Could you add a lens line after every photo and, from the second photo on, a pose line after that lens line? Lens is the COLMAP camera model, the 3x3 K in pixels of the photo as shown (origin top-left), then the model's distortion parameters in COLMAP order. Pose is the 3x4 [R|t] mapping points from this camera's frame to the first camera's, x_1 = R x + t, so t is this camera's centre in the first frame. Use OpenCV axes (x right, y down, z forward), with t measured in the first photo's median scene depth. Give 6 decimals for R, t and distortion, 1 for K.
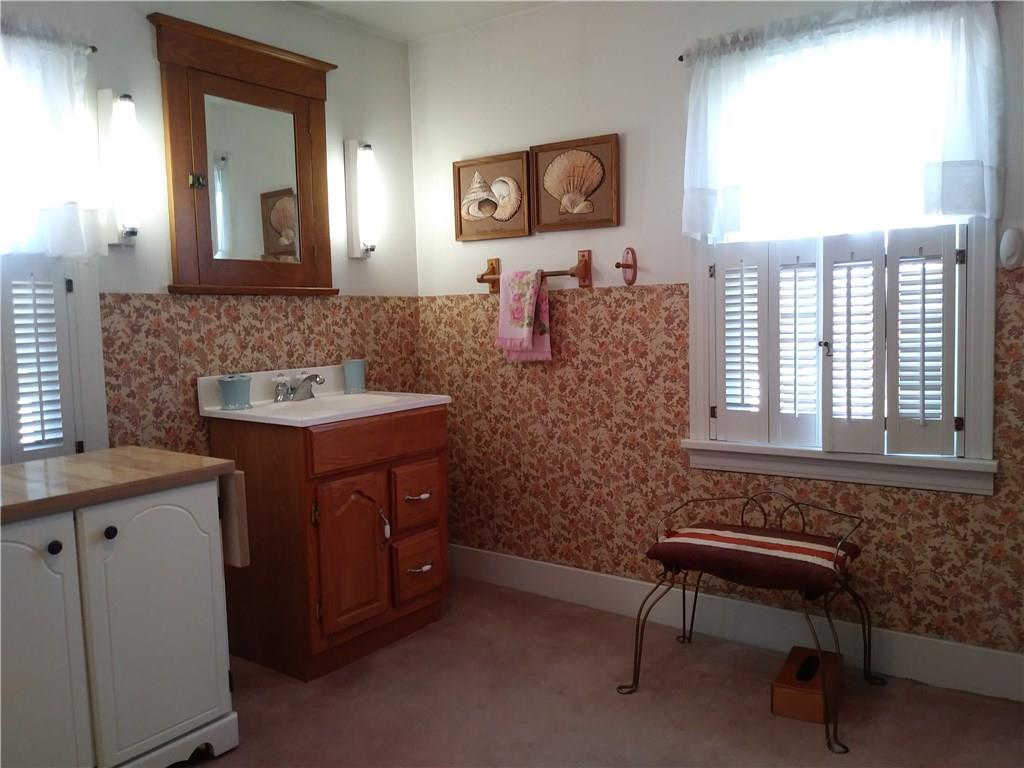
lens RADIAL K [[826.2, 0, 510.7], [0, 826.2, 387.8], [0, 0, 1]] dist [0.023596, -0.070886]
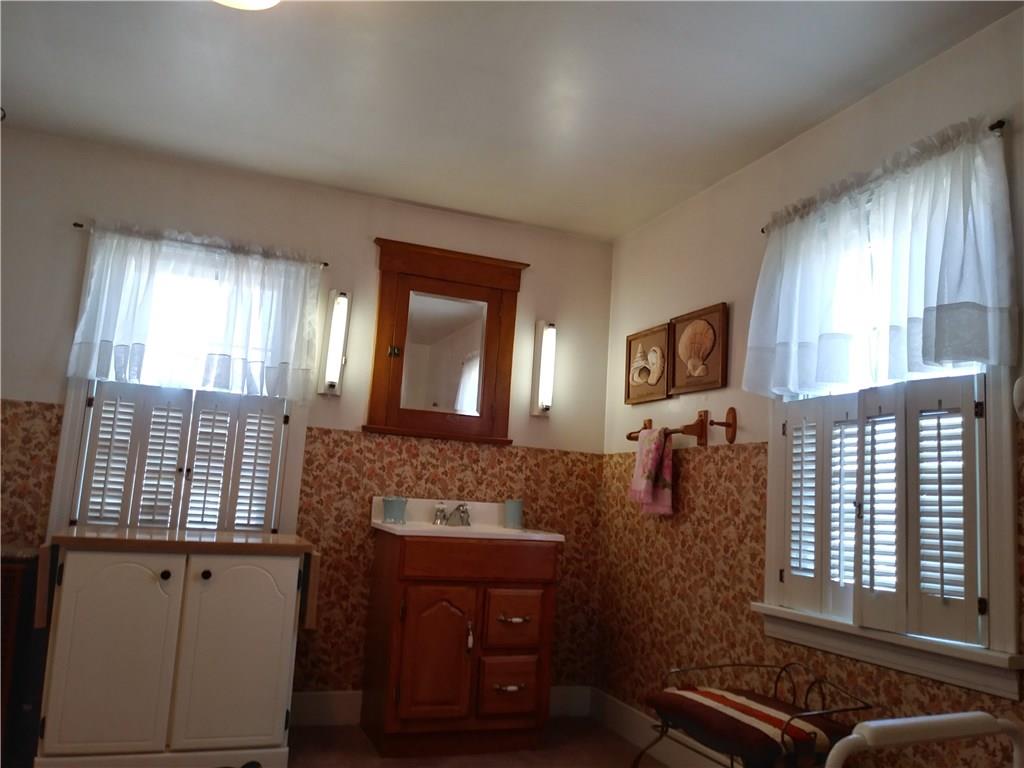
lens RADIAL K [[826.2, 0, 517.1], [0, 826.2, 381.6], [0, 0, 1]] dist [0.023596, -0.070886]
pose [[0.836147, -0.002109, -0.548501, 0.528647], [-0.130645, 0.970447, -0.202890, 0.047028], [0.532719, 0.241305, 0.811161, 0.016779]]
